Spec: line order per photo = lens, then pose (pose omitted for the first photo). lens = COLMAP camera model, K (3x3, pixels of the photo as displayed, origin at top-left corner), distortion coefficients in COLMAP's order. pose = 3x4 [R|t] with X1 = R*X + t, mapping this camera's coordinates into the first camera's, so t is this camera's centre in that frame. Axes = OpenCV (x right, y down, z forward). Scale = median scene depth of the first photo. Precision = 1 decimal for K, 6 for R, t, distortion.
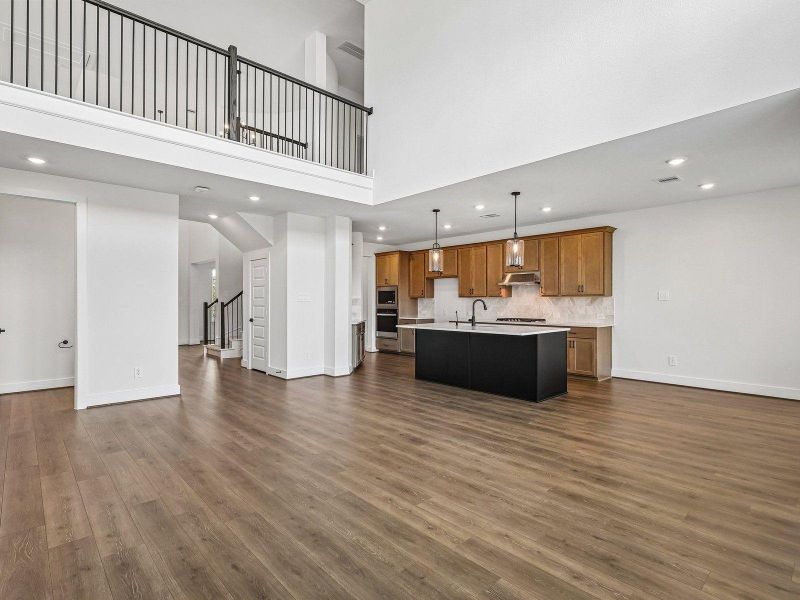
lens RADIAL K [[415.9, 0, 401.2], [0, 415.9, 298.2], [0, 0, 1]] dist [0.001484, 0.000568]
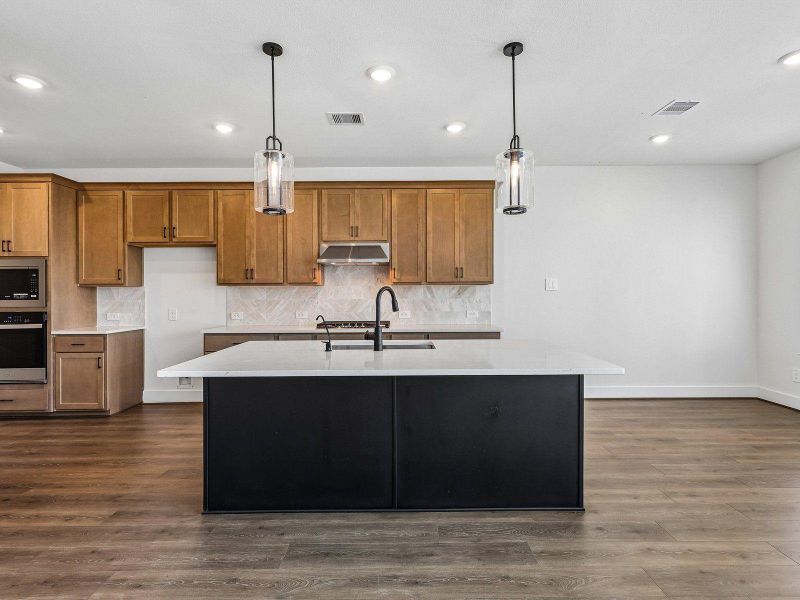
lens RADIAL K [[415.9, 0, 401.2], [0, 415.9, 298.2], [0, 0, 1]] dist [0.001484, 0.000568]
pose [[0.675957, -0.013276, 0.736822, -0.100813], [-0.000699, 0.999826, 0.018656, 0.004865], [-0.736941, -0.013126, 0.675829, 0.574476]]
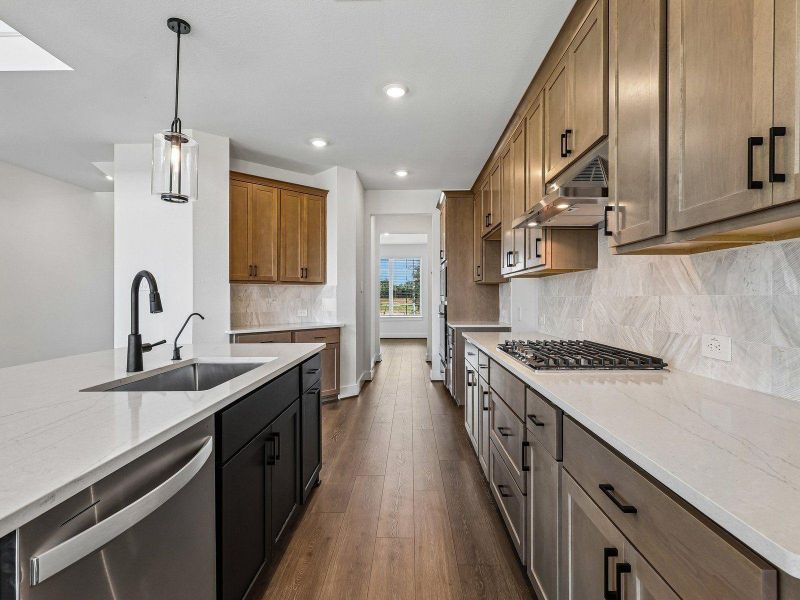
lens RADIAL K [[415.9, 0, 401.2], [0, 415.9, 298.2], [0, 0, 1]] dist [0.001484, 0.000568]
pose [[0.720462, -0.003282, -0.693487, 0.402383], [0.011280, 0.999912, 0.006987, 0.016057], [0.693403, -0.012857, 0.720435, 0.762412]]
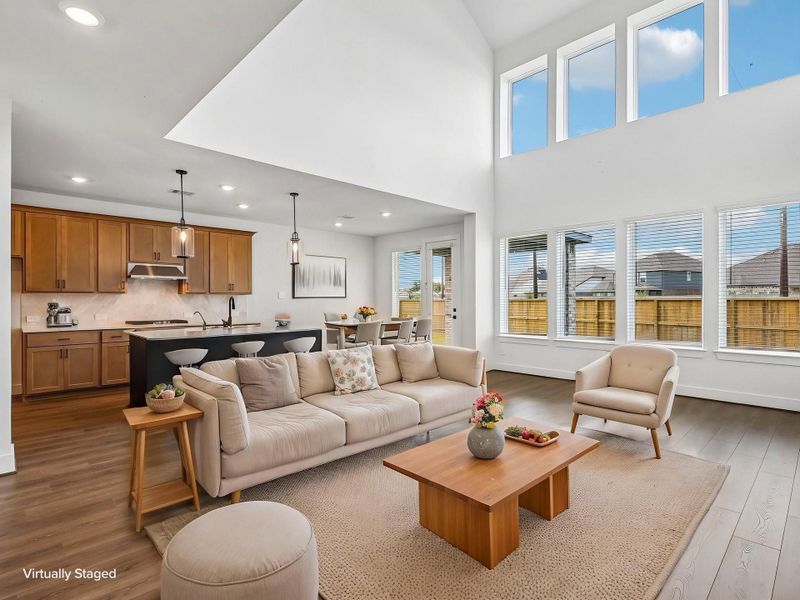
lens RADIAL K [[415.9, 0, 401.2], [0, 415.9, 298.2], [0, 0, 1]] dist [0.001484, 0.000568]
pose [[-0.028802, 0.001973, 0.999583, -0.558446], [-0.005621, 0.999982, -0.002135, 0.004447], [-0.999569, -0.005681, -0.028790, 0.559463]]
